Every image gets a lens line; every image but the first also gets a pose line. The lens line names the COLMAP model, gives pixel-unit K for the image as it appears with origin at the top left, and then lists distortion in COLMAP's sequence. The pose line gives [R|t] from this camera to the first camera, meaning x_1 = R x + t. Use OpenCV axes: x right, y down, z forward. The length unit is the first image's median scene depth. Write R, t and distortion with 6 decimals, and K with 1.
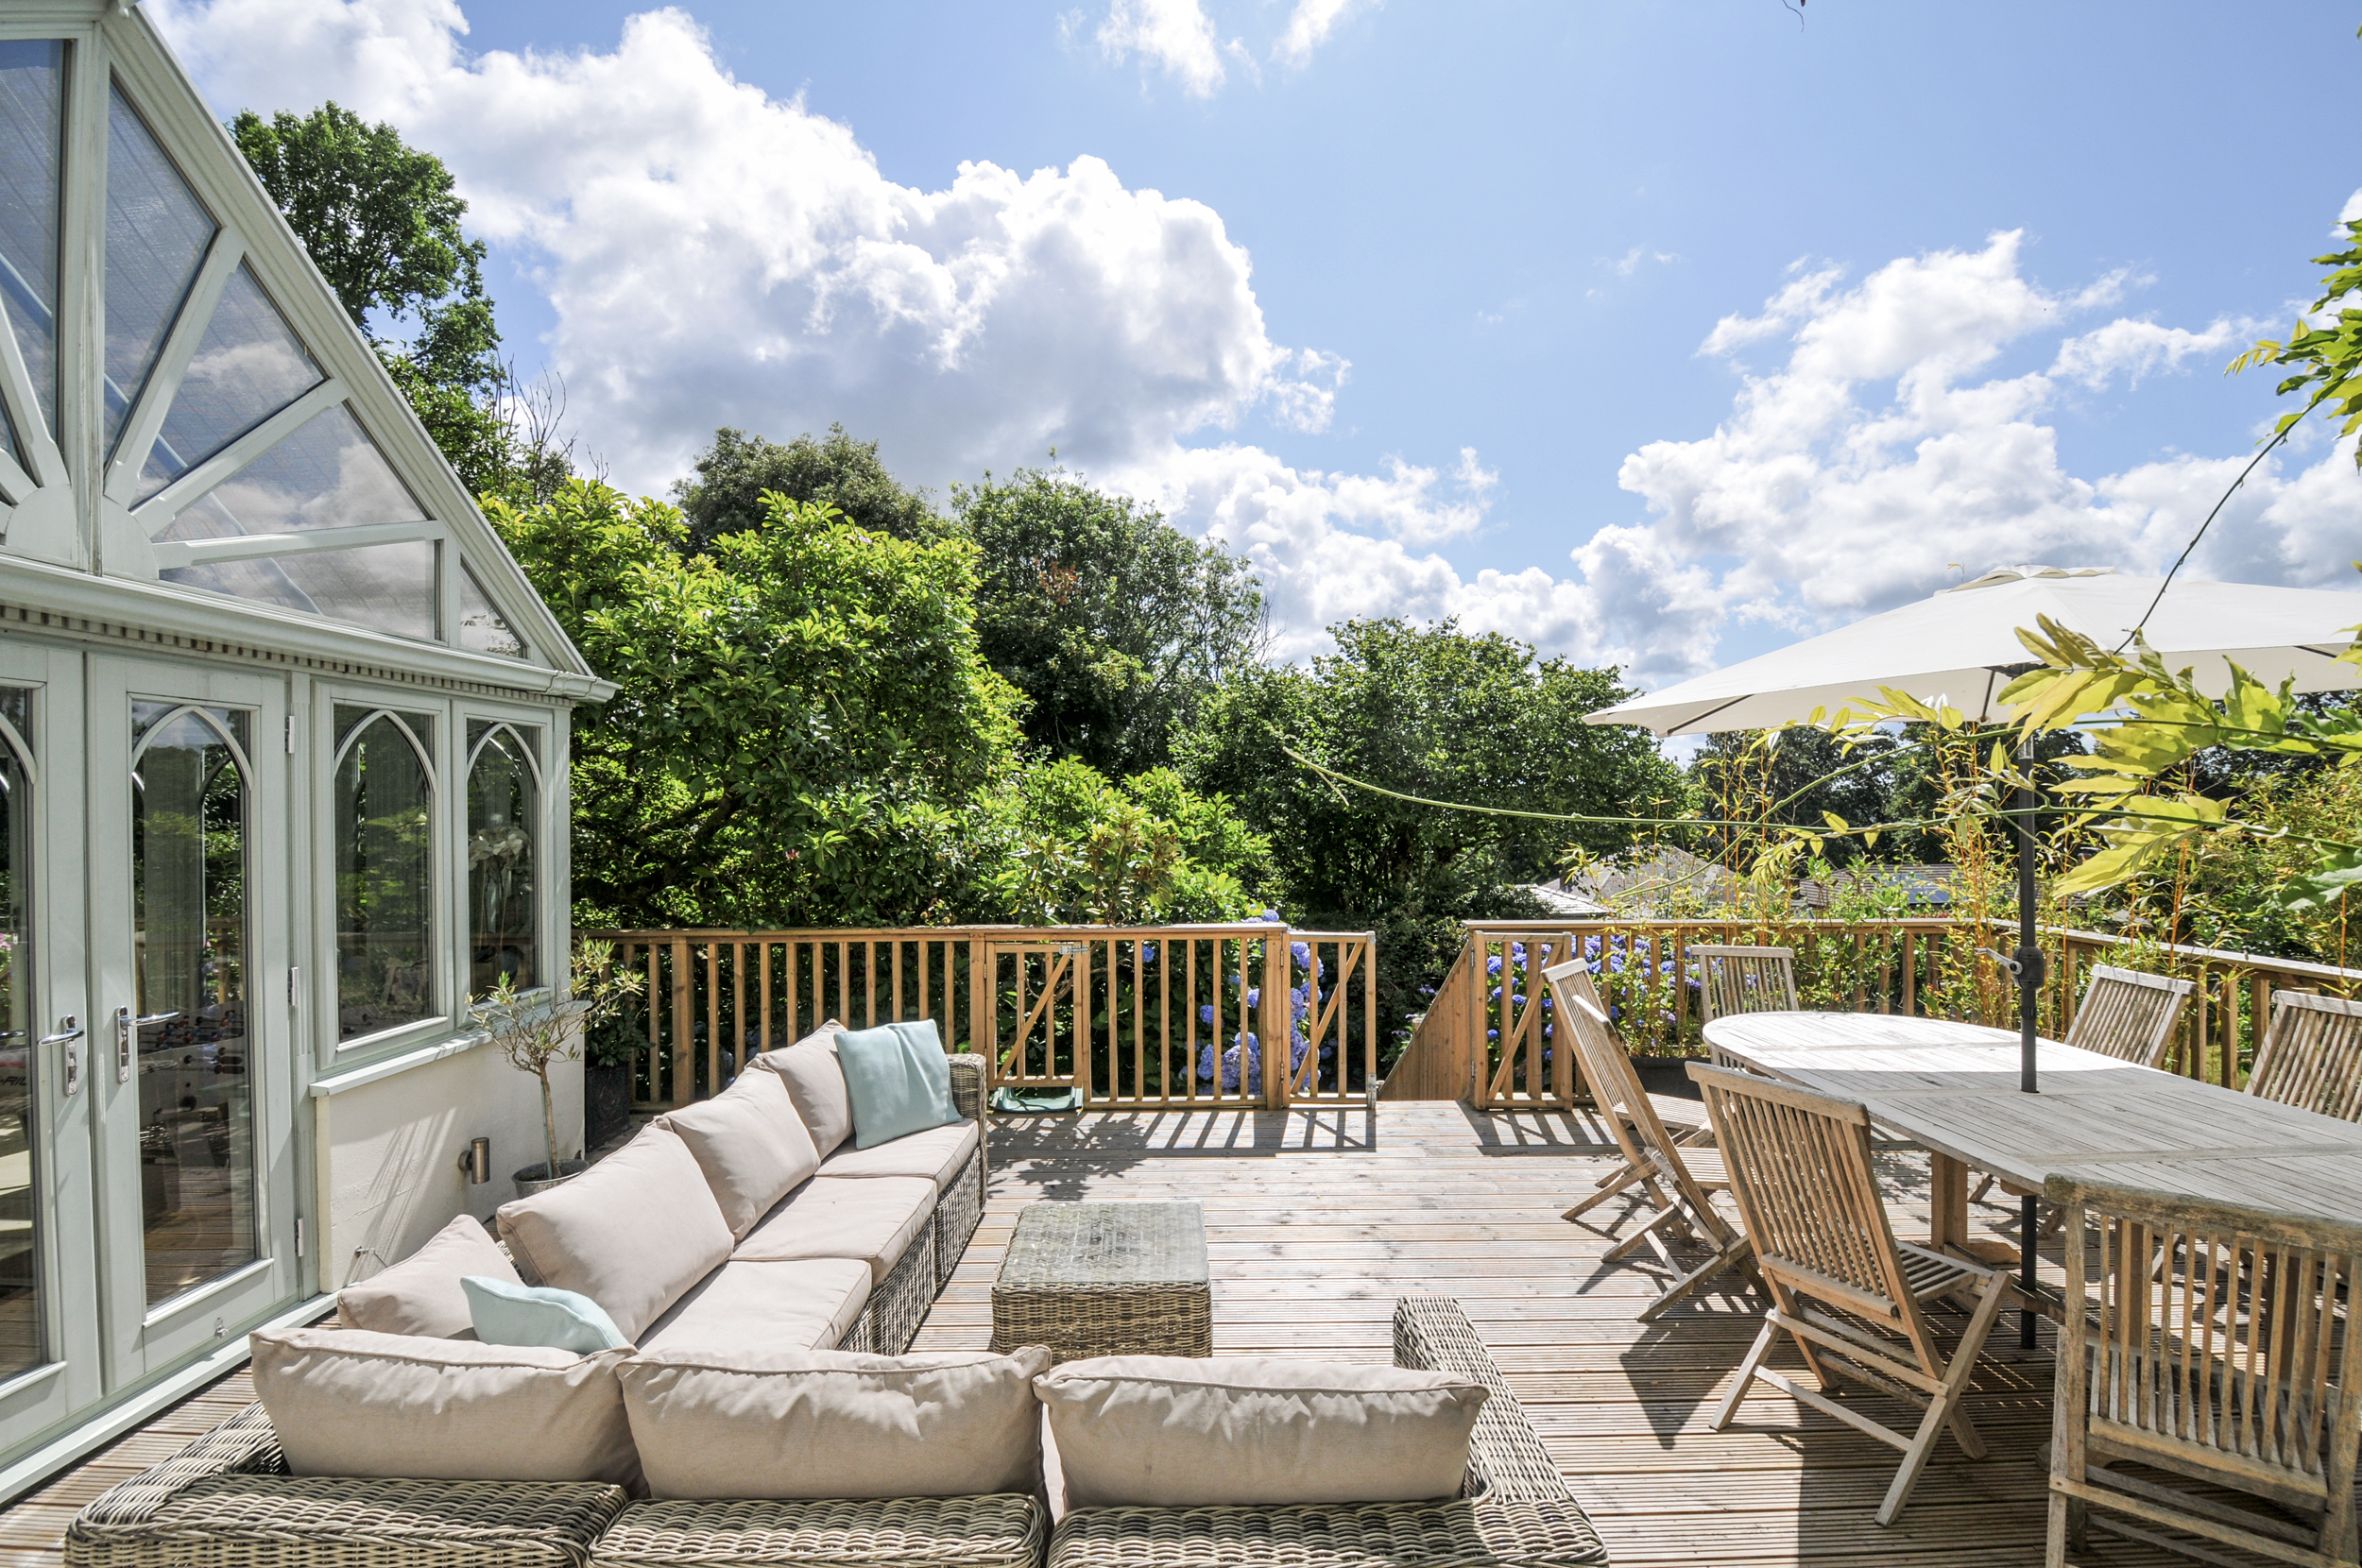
lens RADIAL K [[1057.1, 0, 1187.7], [0, 1057.1, 809.2], [0, 0, 1]] dist [-0.000450, -0.000523]
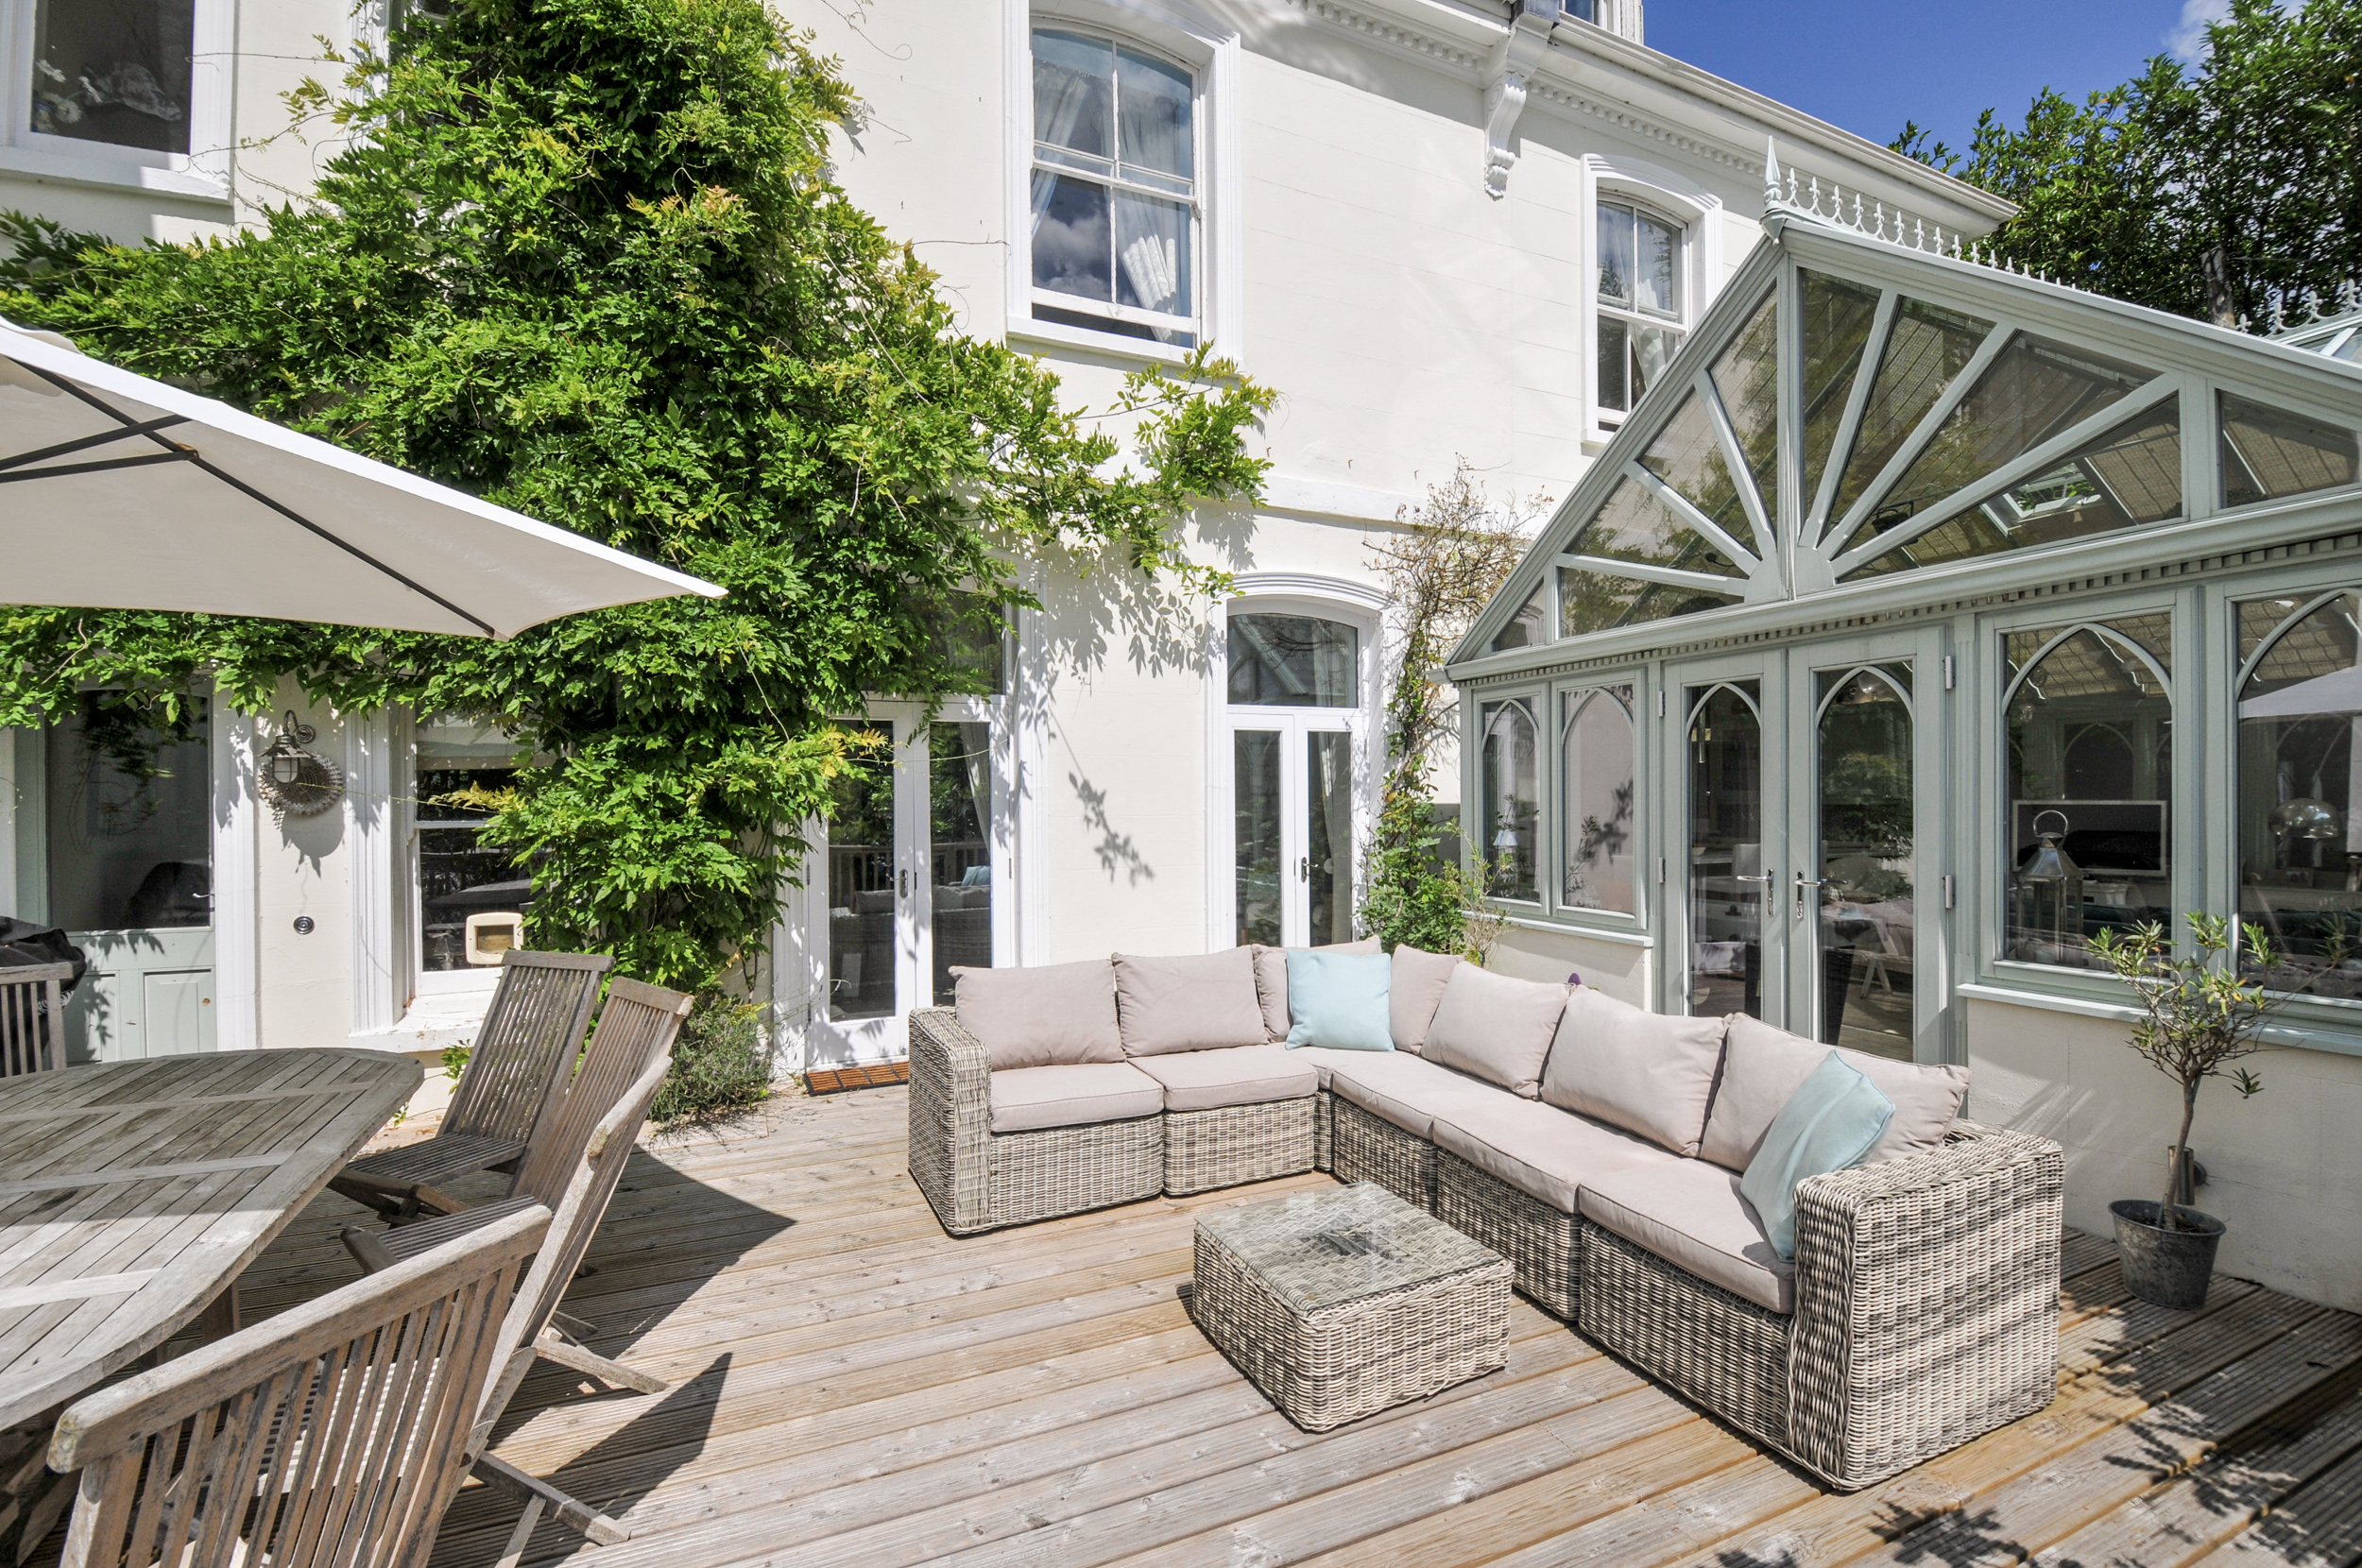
lens RADIAL K [[1057.1, 0, 1187.7], [0, 1057.1, 809.2], [0, 0, 1]] dist [-0.000450, -0.000523]
pose [[-0.905300, 0.015140, -0.424502, 0.414493], [0.012013, 0.999877, 0.010041, 0.059800], [0.424602, 0.003991, -0.905371, 1.815307]]
